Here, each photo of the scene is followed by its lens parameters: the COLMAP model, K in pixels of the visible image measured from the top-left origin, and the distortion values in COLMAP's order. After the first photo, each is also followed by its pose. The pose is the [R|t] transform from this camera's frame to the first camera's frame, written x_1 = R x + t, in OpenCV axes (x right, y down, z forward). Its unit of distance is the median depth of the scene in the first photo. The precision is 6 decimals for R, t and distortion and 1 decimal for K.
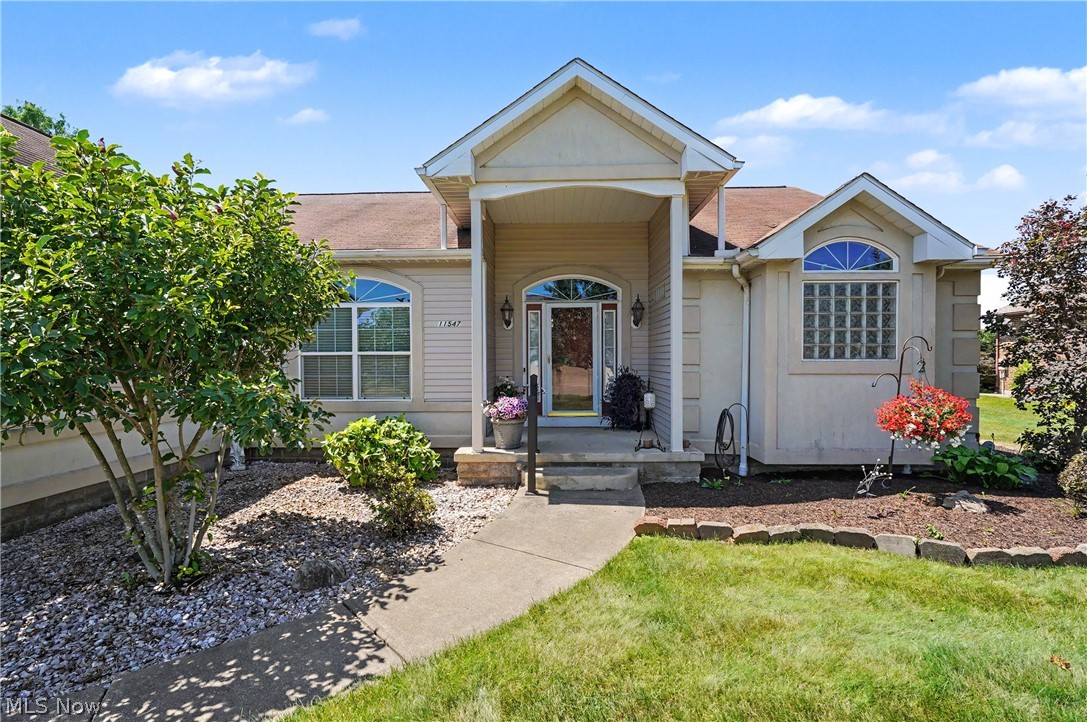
lens RADIAL K [[499.9, 0, 544.5], [0, 499.9, 363.4], [0, 0, 1]] dist [-0.004411, 0.000205]
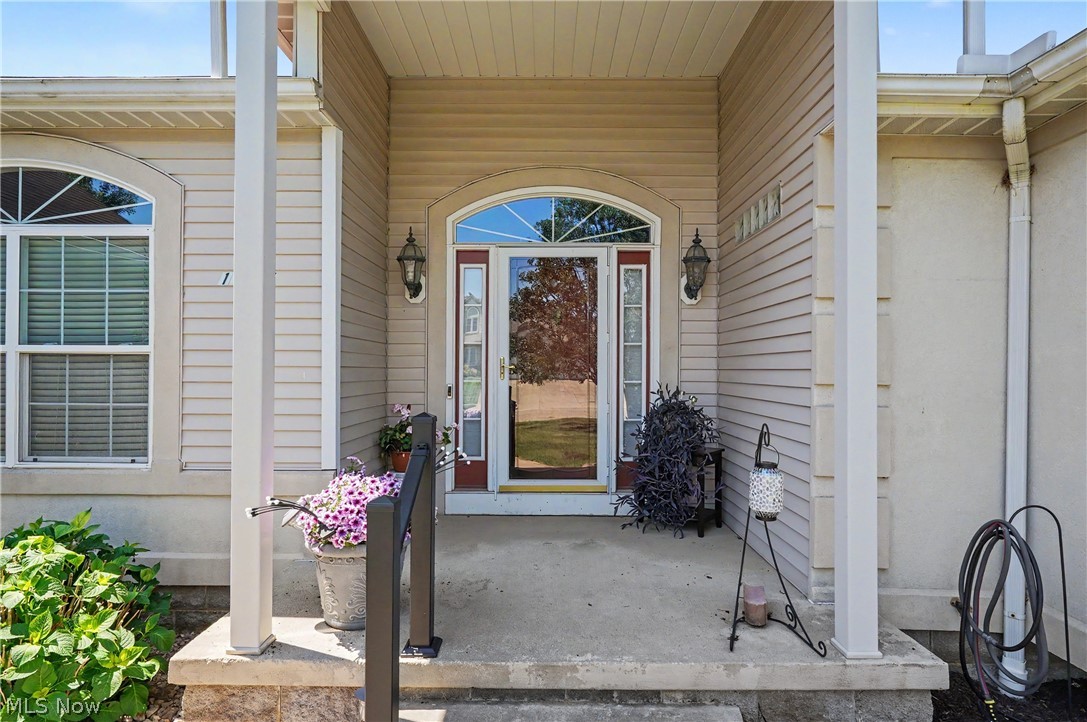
lens RADIAL K [[593.8, 0, 542.3], [0, 593.8, 357.3], [0, 0, 1]] dist [-0.000648, -0.000186]
pose [[0.999819, 0.010594, 0.015801, 0.037490], [-0.010127, 0.999517, -0.029387, -0.002806], [-0.016105, 0.029222, 0.999443, 0.457775]]
